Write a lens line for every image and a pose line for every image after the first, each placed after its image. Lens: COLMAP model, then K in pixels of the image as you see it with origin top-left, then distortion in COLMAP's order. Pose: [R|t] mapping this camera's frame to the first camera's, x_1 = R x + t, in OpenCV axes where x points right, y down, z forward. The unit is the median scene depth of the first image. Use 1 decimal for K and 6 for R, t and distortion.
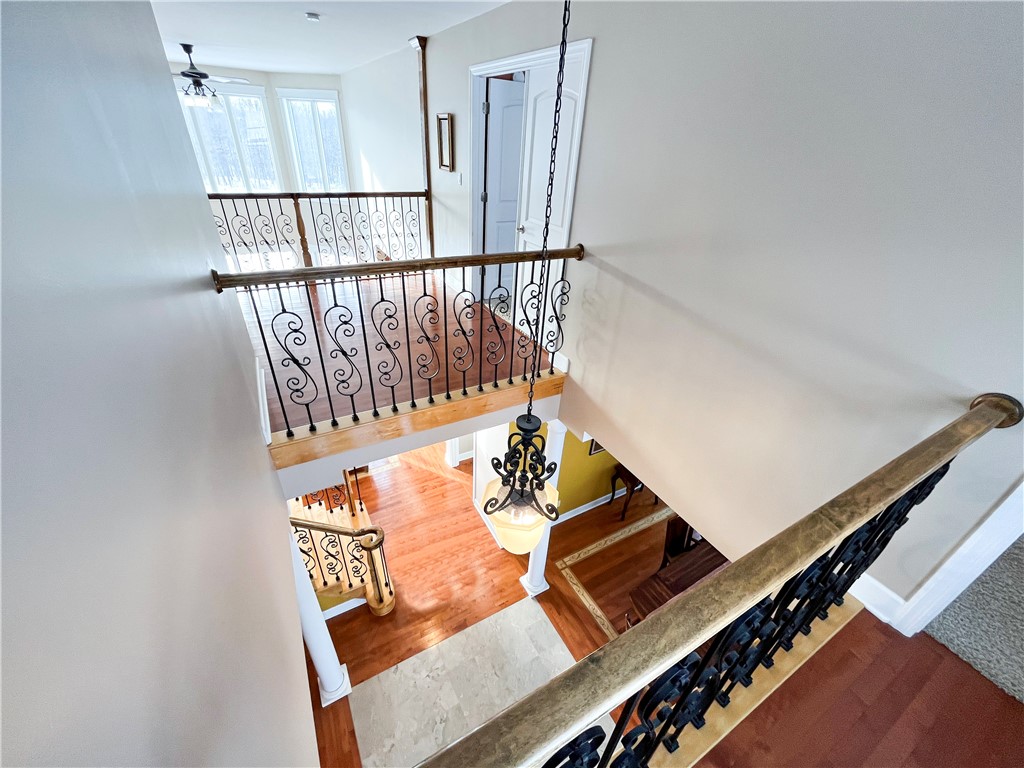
lens RADIAL K [[411.2, 0, 507.0], [0, 411.2, 385.1], [0, 0, 1]] dist [-0.001133, -0.000562]
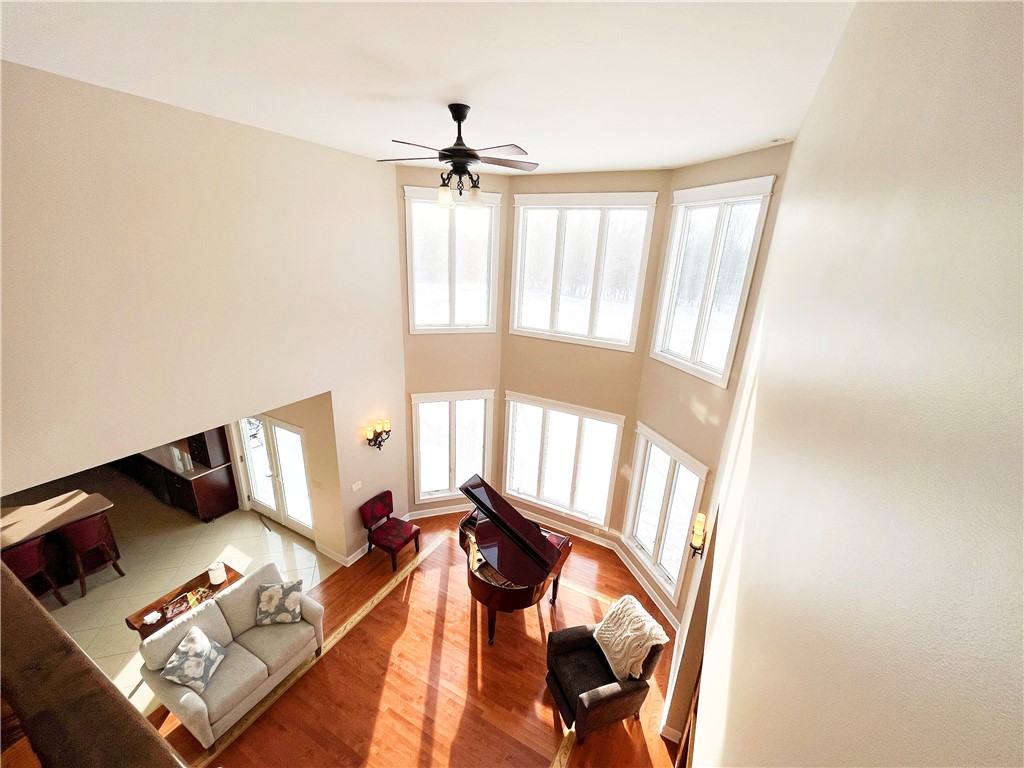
lens RADIAL K [[411.2, 0, 509.8], [0, 411.2, 388.2], [0, 0, 1]] dist [-0.001133, -0.000562]
pose [[0.542005, 0.245703, -0.803655, -0.197799], [-0.449303, 0.892874, -0.030040, -0.491754], [0.710182, 0.377366, 0.594337, 0.843984]]
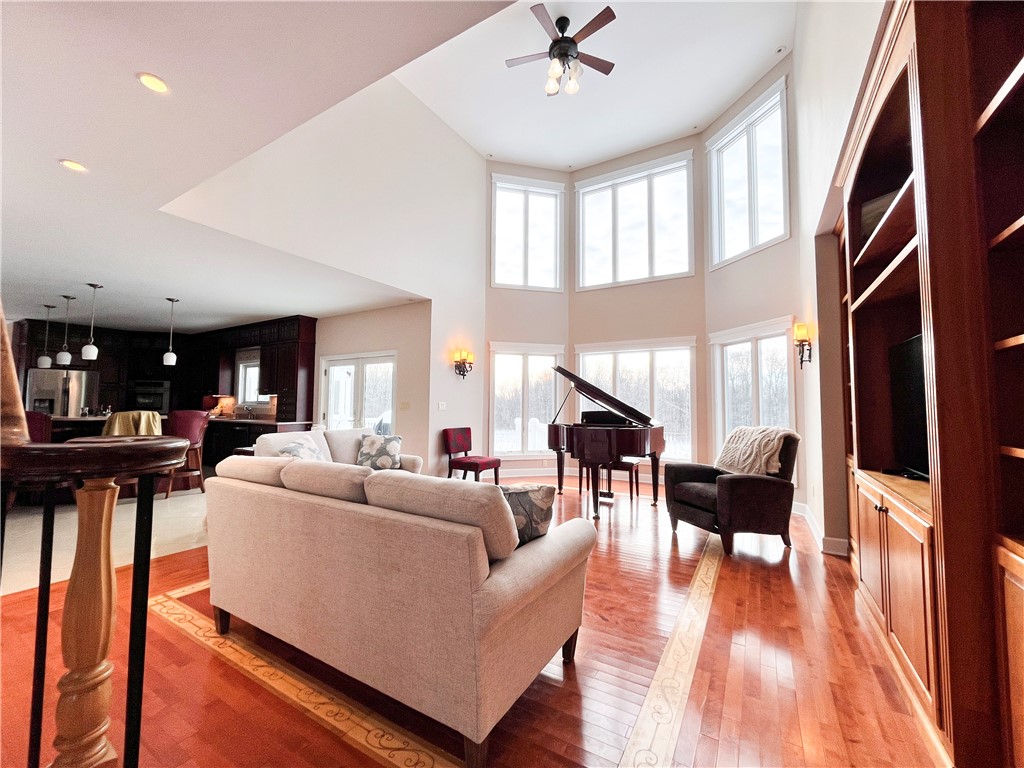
lens RADIAL K [[411.2, 0, 509.9], [0, 411.2, 380.2], [0, 0, 1]] dist [-0.001133, -0.000562]
pose [[0.497466, -0.092836, -0.862502, -0.165666], [-0.434785, 0.833677, -0.340505, 0.133905], [0.750659, 0.544393, 0.374362, 0.983890]]
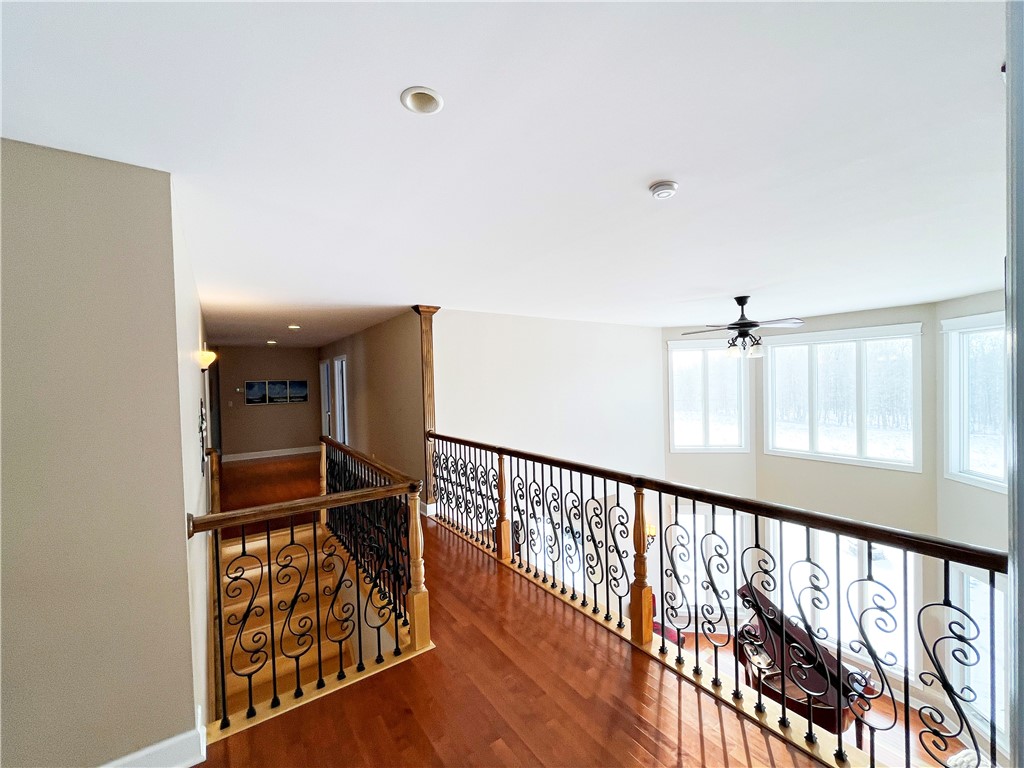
lens RADIAL K [[411.2, 0, 515.1], [0, 411.2, 389.0], [0, 0, 1]] dist [-0.001133, -0.000562]
pose [[0.113459, -0.031818, -0.993033, 0.011375], [-0.486867, 0.869477, -0.083486, -0.352830], [0.866076, 0.492947, 0.083159, 0.599244]]
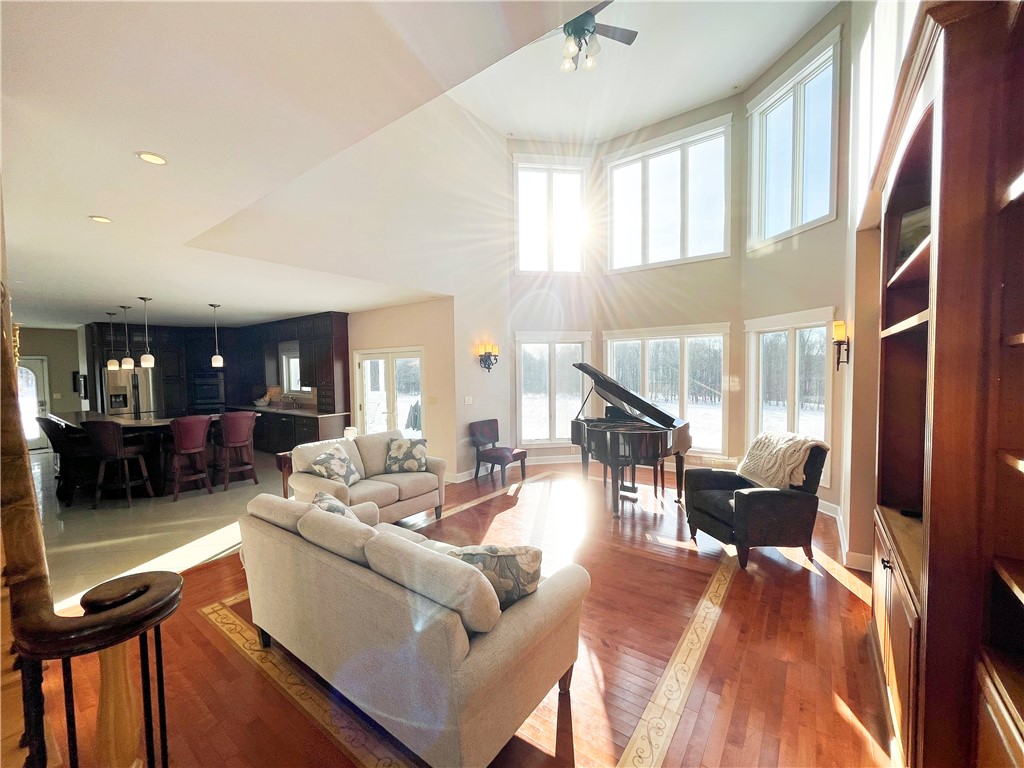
lens RADIAL K [[411.2, 0, 510.4], [0, 411.2, 384.8], [0, 0, 1]] dist [-0.001133, -0.000562]
pose [[0.411498, -0.014237, -0.911299, -0.135789], [-0.441789, 0.871440, -0.213105, 0.046024], [0.797177, 0.490295, 0.352306, 0.970768]]
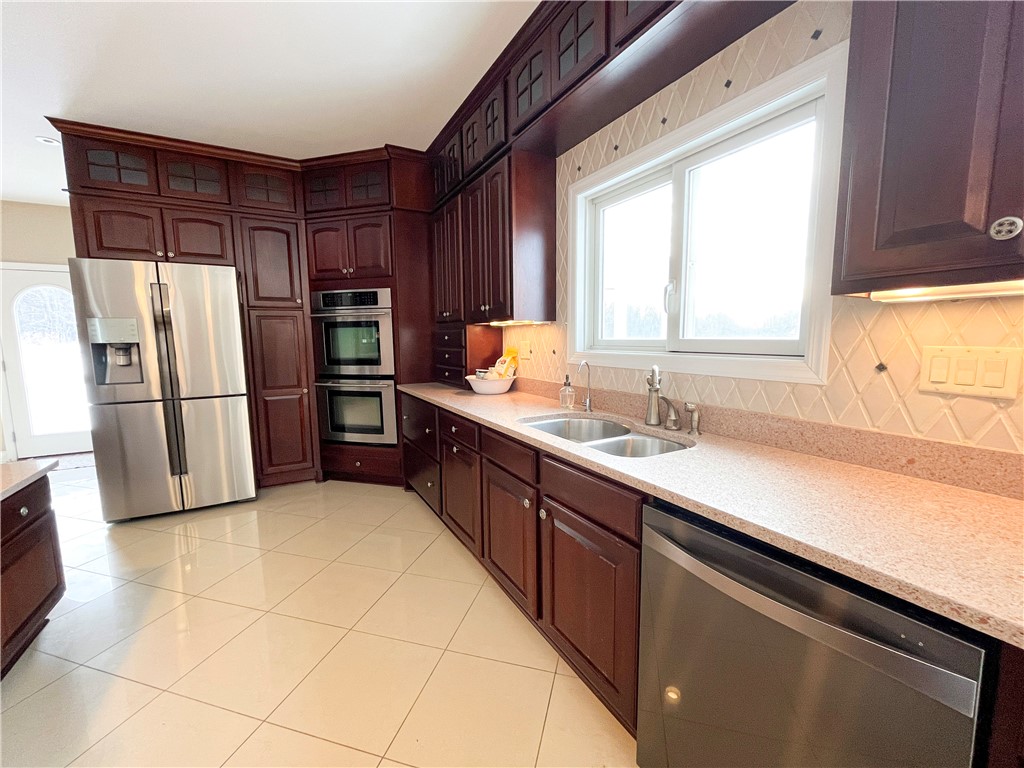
lens RADIAL K [[411.2, 0, 512.5], [0, 411.2, 385.8], [0, 0, 1]] dist [-0.001133, -0.000562]
pose [[-0.022567, 0.074590, -0.996959, -1.621632], [-0.508381, 0.857800, 0.075686, 0.154068], [0.860837, 0.508543, 0.018562, 0.799322]]
